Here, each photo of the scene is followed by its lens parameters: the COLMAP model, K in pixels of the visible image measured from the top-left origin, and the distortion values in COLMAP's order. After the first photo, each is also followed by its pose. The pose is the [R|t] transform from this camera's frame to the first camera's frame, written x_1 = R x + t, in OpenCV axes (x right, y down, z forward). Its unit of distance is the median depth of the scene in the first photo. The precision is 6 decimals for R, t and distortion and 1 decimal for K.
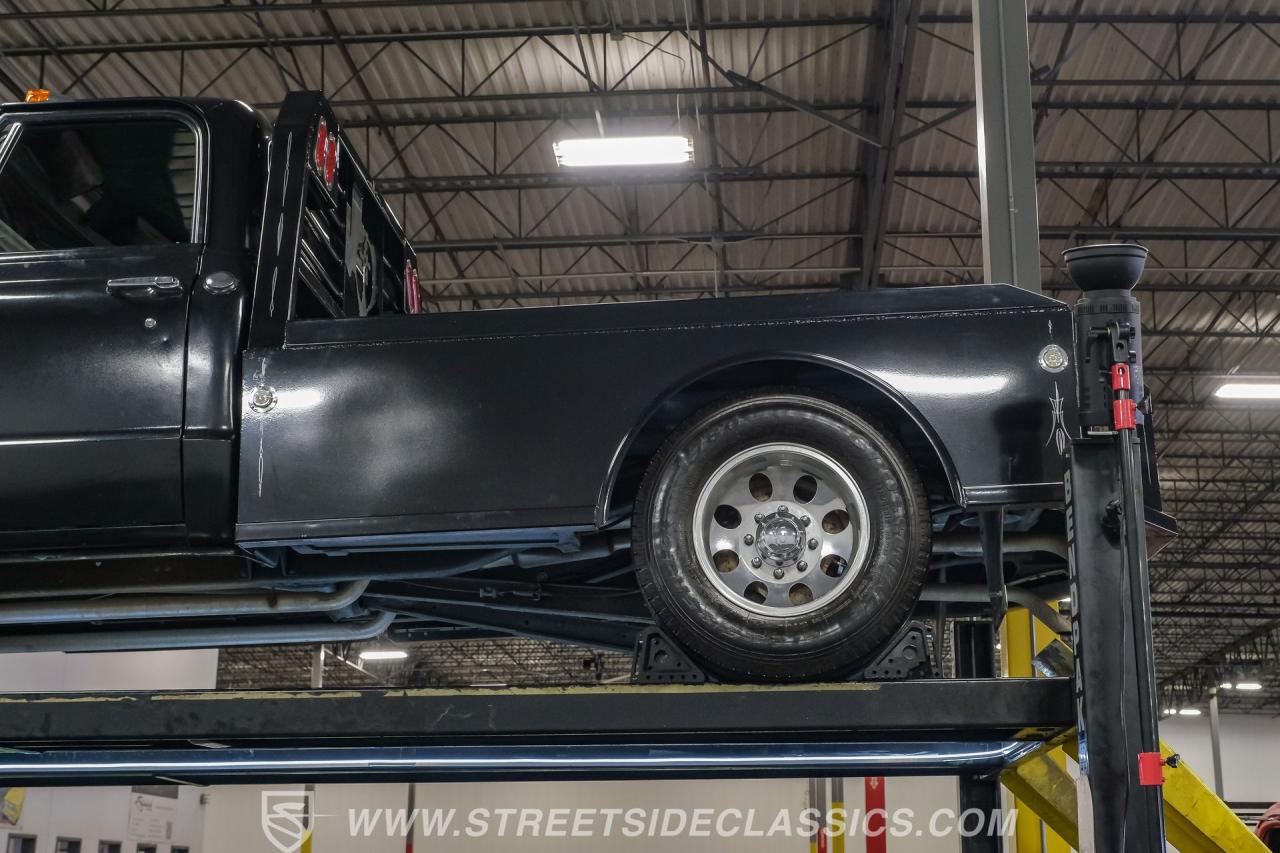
lens RADIAL K [[1261.3, 0, 617.9], [0, 1261.3, 378.2], [0, 0, 1]] dist [-0.008191, 0.013635]
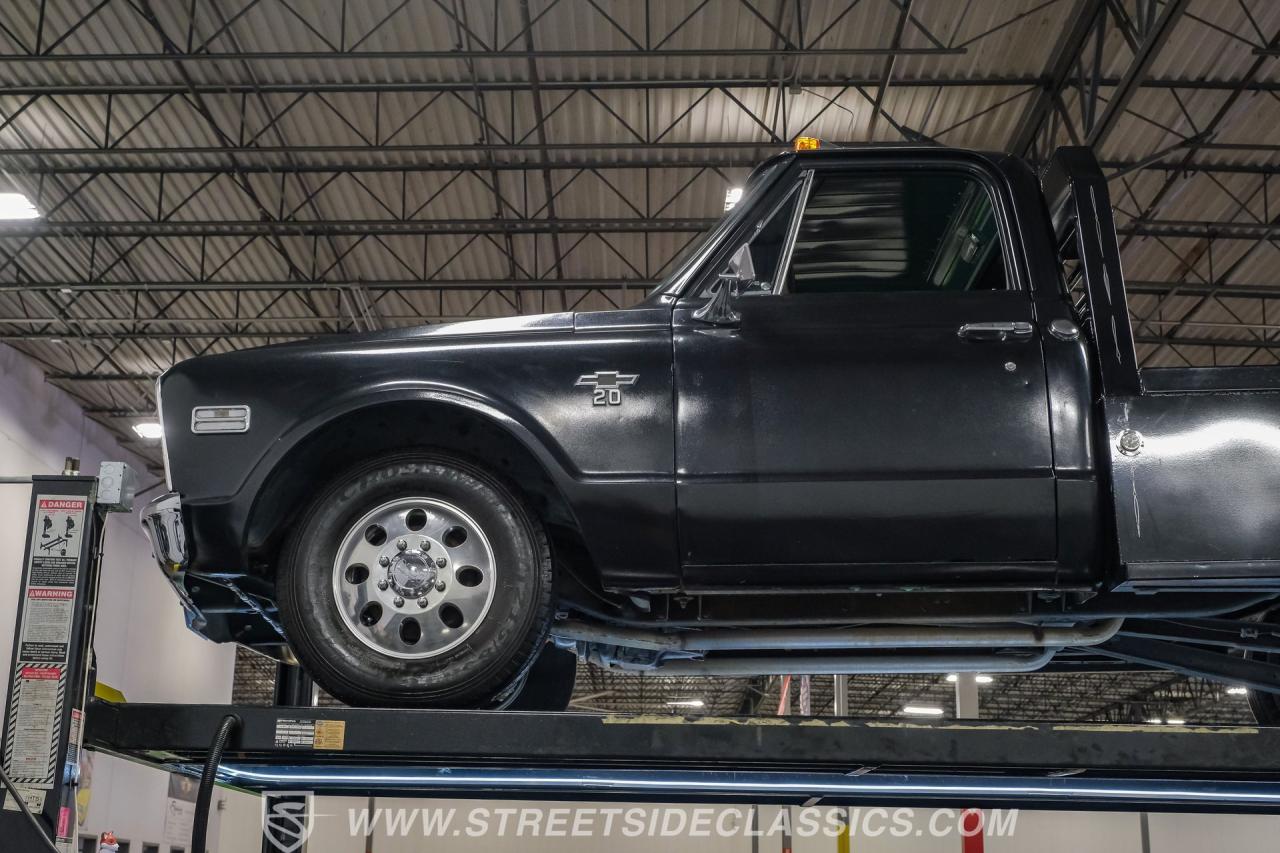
lens RADIAL K [[1204.9, 0, 640.0], [0, 1204.9, 409.2], [0, 0, 1]] dist [0.002897, 0.005948]
pose [[0.999564, 0.028985, -0.005605, -0.119291], [-0.029005, 0.999573, -0.003488, 0.000640], [0.005502, 0.003649, 0.999978, 0.000160]]
